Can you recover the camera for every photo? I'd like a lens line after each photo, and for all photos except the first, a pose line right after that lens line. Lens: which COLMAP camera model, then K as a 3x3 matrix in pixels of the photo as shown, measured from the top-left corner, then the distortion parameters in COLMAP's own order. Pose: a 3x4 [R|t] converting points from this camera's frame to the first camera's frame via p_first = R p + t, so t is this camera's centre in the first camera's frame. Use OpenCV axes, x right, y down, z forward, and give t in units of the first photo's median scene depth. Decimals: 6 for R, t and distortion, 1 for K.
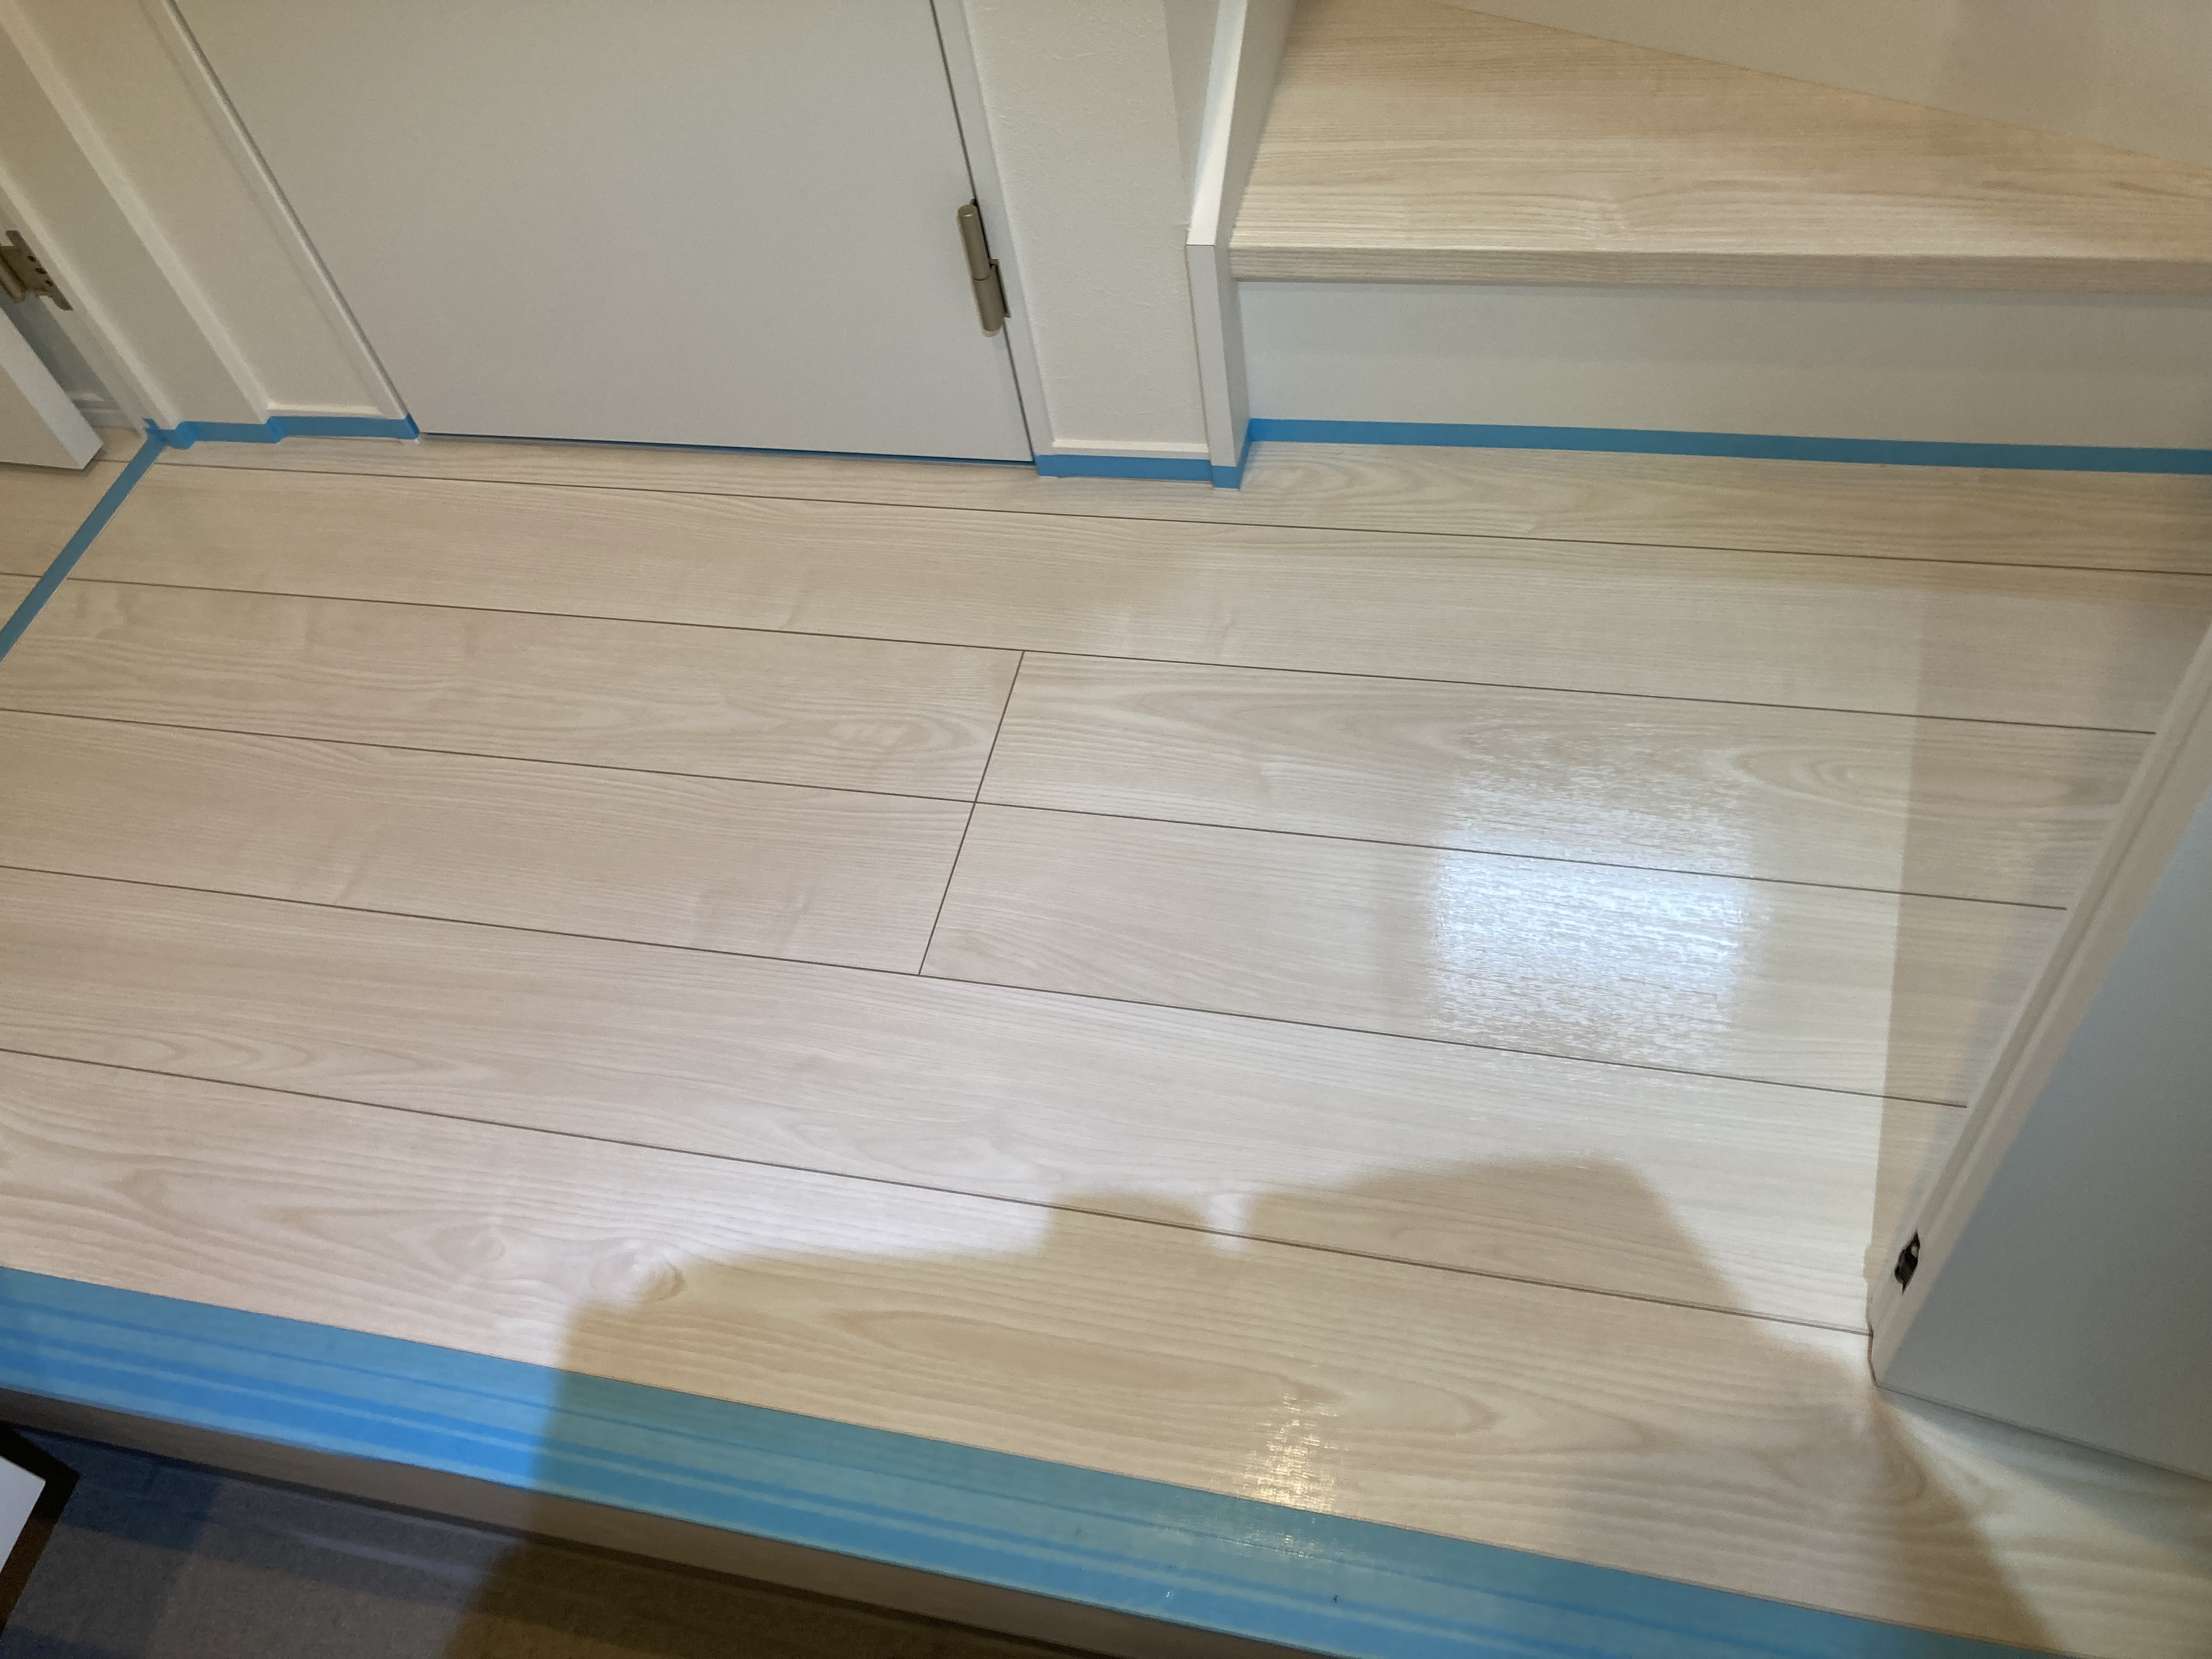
lens RADIAL K [[1761.3, 0, 1089.4], [0, 1761.3, 808.4], [0, 0, 1]] dist [0.038062, -0.033419]
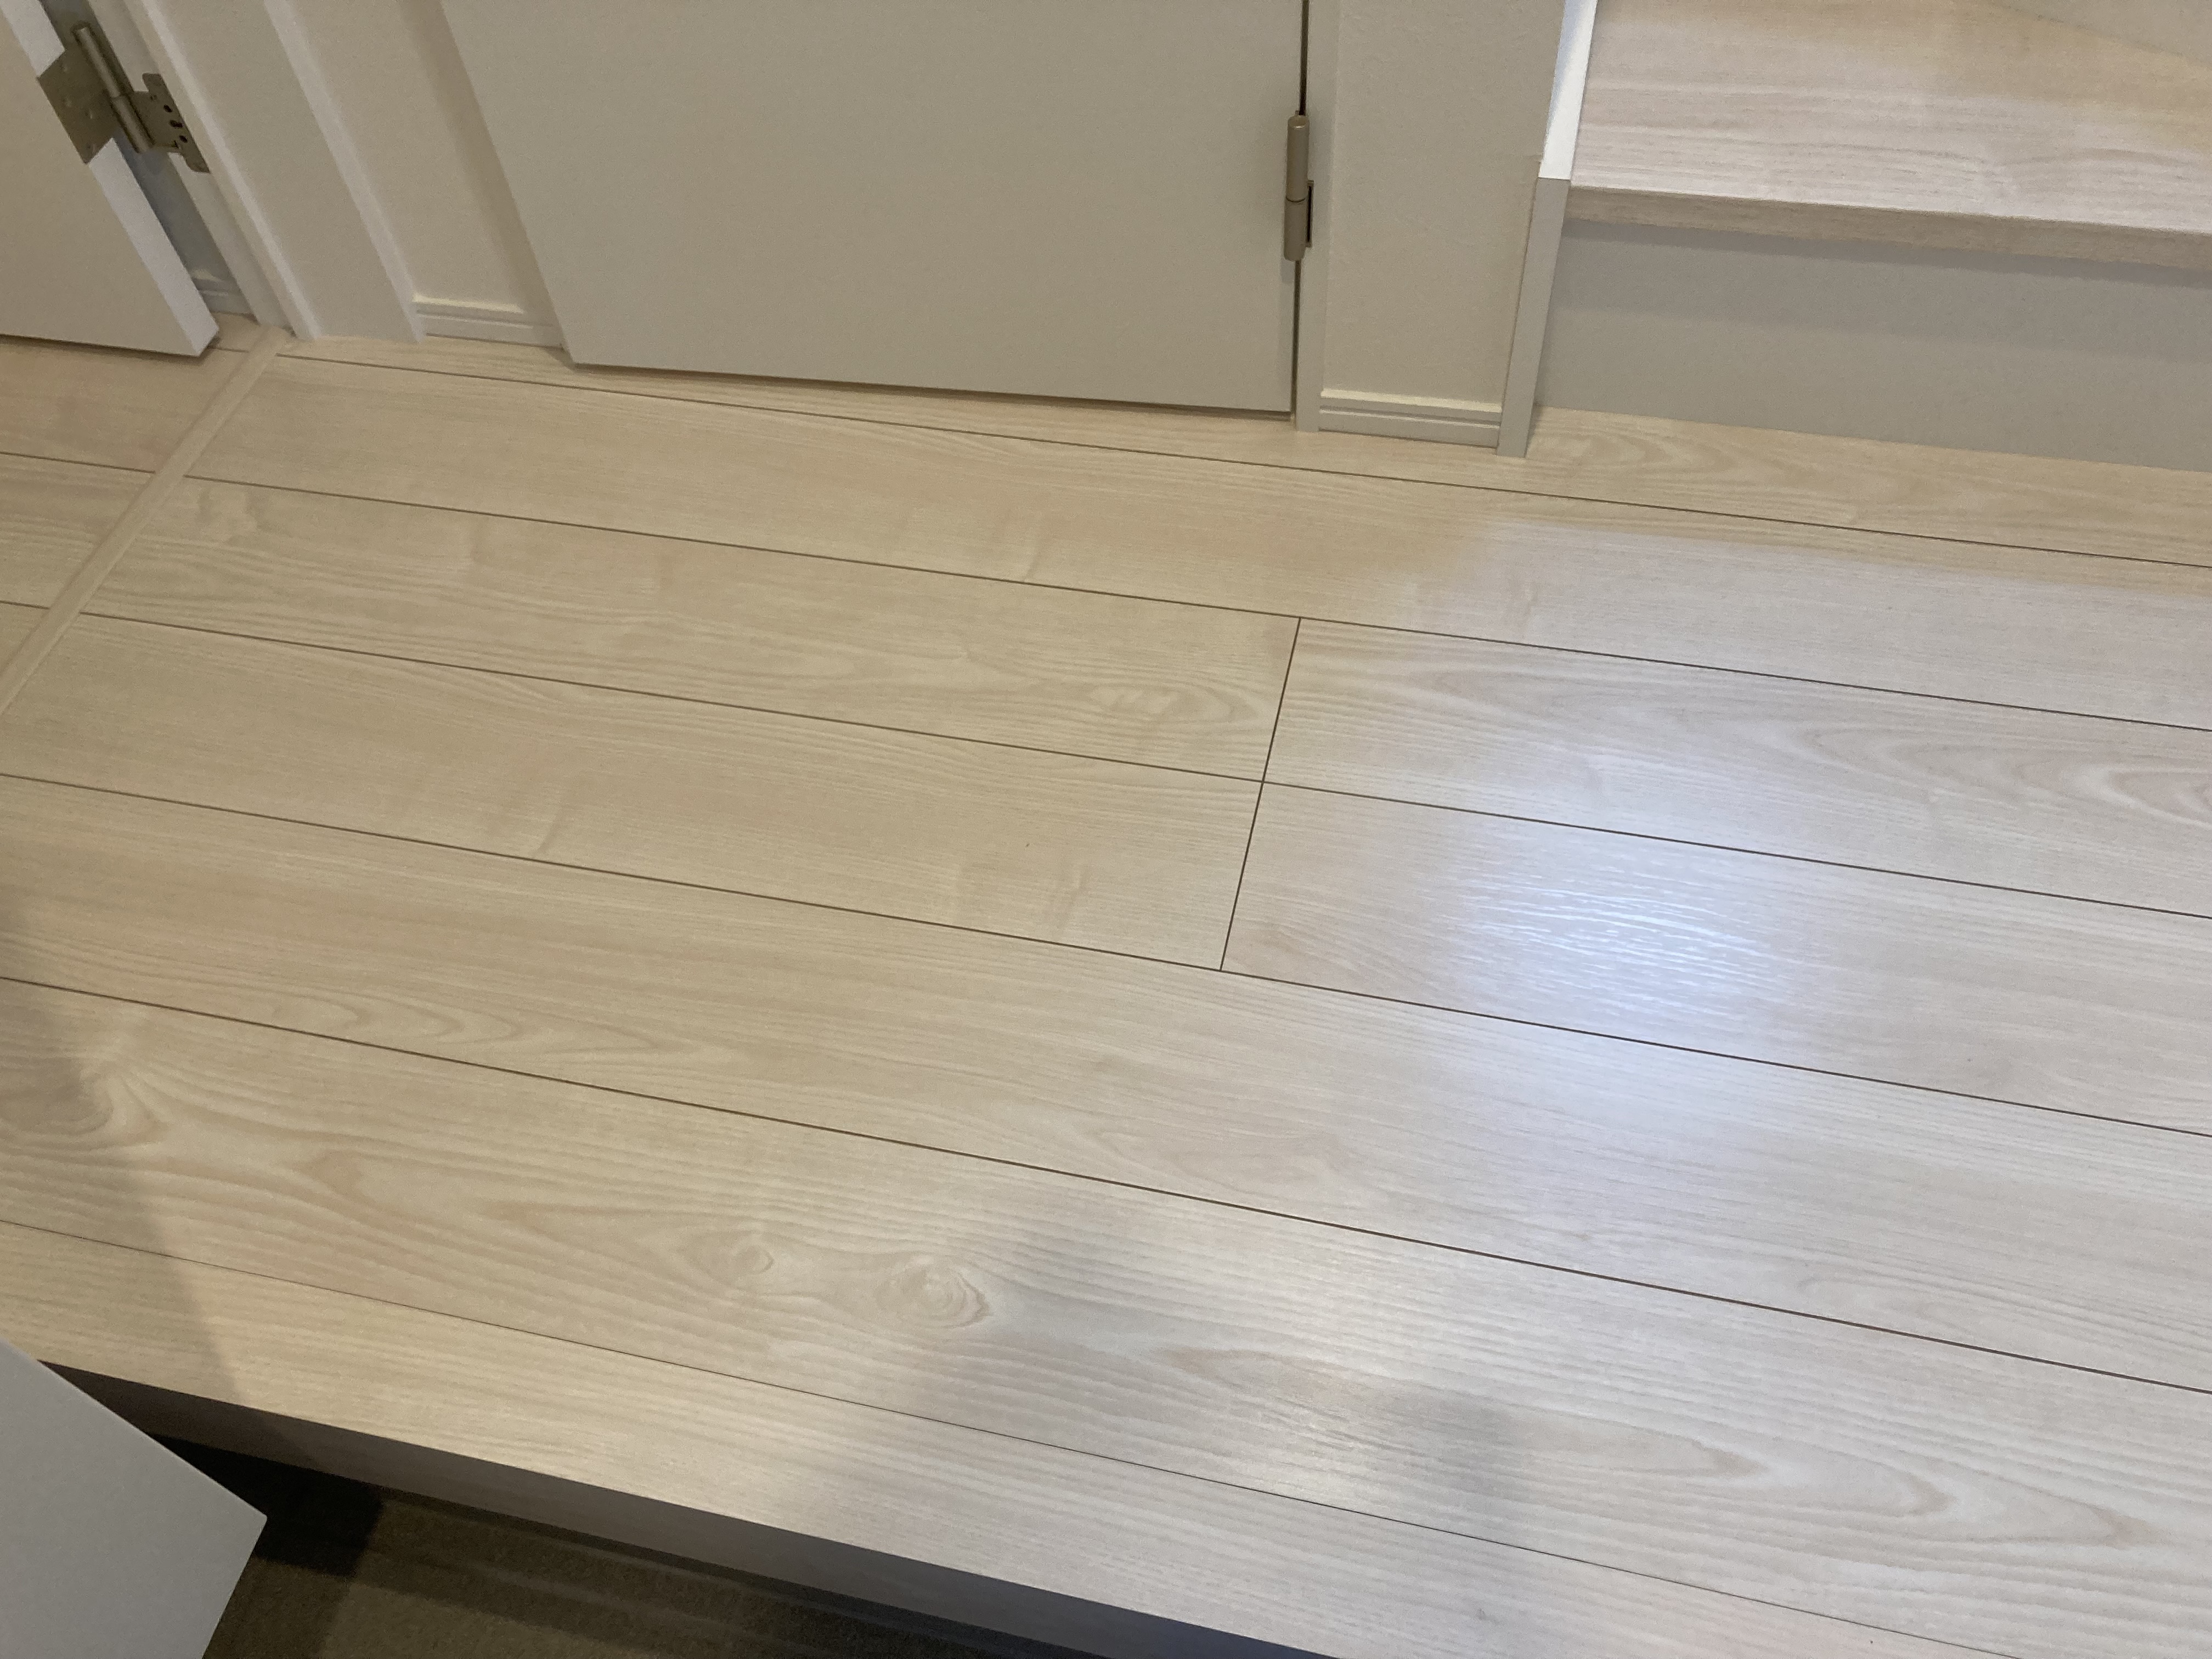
lens RADIAL K [[1761.3, 0, 1113.0], [0, 1761.3, 827.3], [0, 0, 1]] dist [0.038062, -0.033419]
pose [[0.996736, 0.052027, 0.061732, -0.201839], [-0.052994, 0.998495, 0.014130, 0.011517], [-0.060904, -0.017355, 0.997993, 0.104722]]
